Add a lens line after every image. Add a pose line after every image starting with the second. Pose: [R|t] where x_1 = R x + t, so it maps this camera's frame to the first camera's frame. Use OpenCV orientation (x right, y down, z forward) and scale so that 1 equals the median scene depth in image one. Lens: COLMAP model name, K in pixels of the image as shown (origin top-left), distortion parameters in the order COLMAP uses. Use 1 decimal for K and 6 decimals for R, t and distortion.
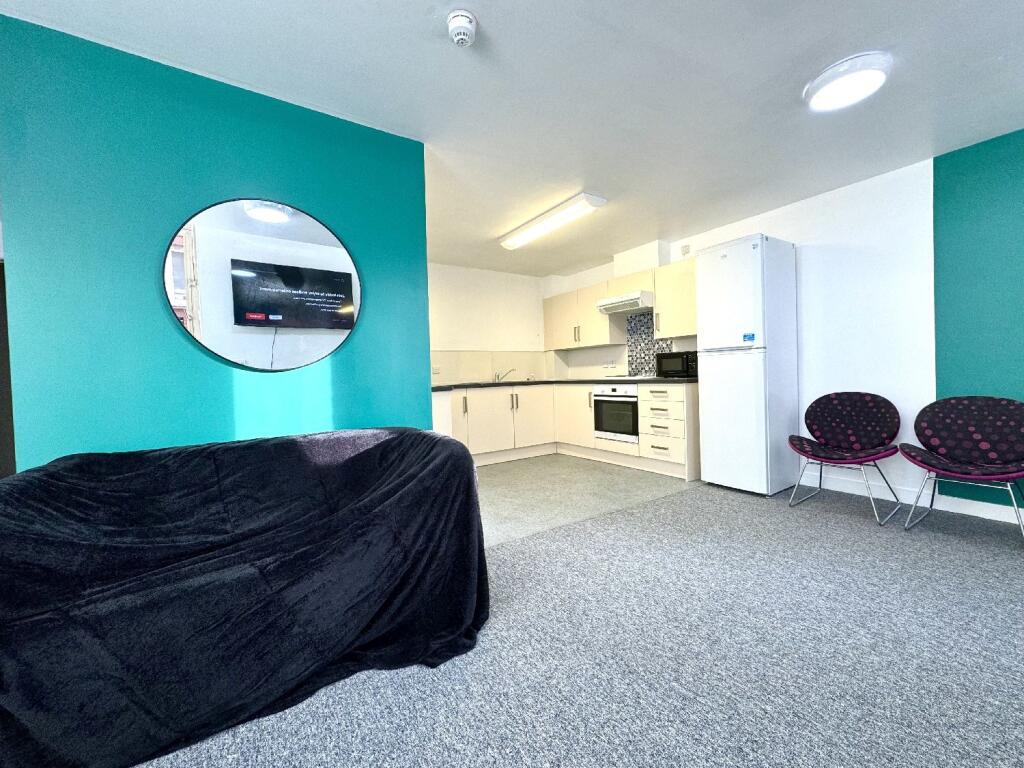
lens RADIAL K [[406.7, 0, 512.1], [0, 406.7, 381.5], [0, 0, 1]] dist [-0.000950, 0.000354]
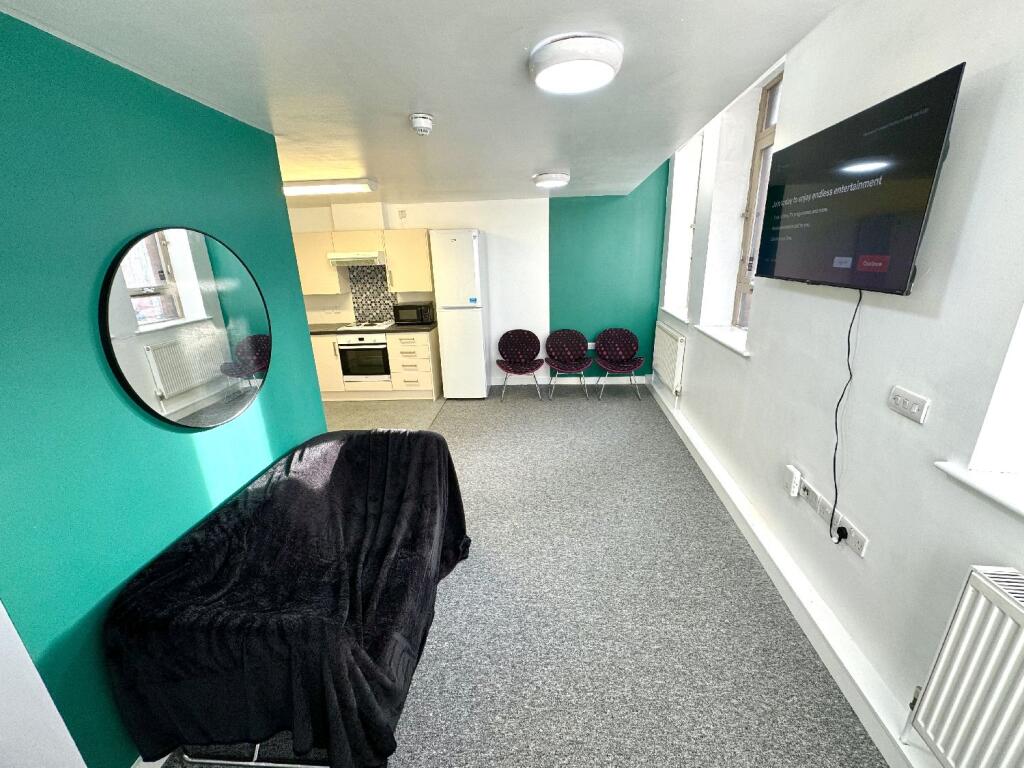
lens RADIAL K [[406.7, 0, 512.1], [0, 406.7, 381.5], [0, 0, 1]] dist [-0.000950, 0.000354]
pose [[0.599788, -0.226093, 0.767552, -0.420014], [0.026157, 0.964277, 0.263601, -0.162124], [-0.799731, -0.138028, 0.584276, -0.023676]]
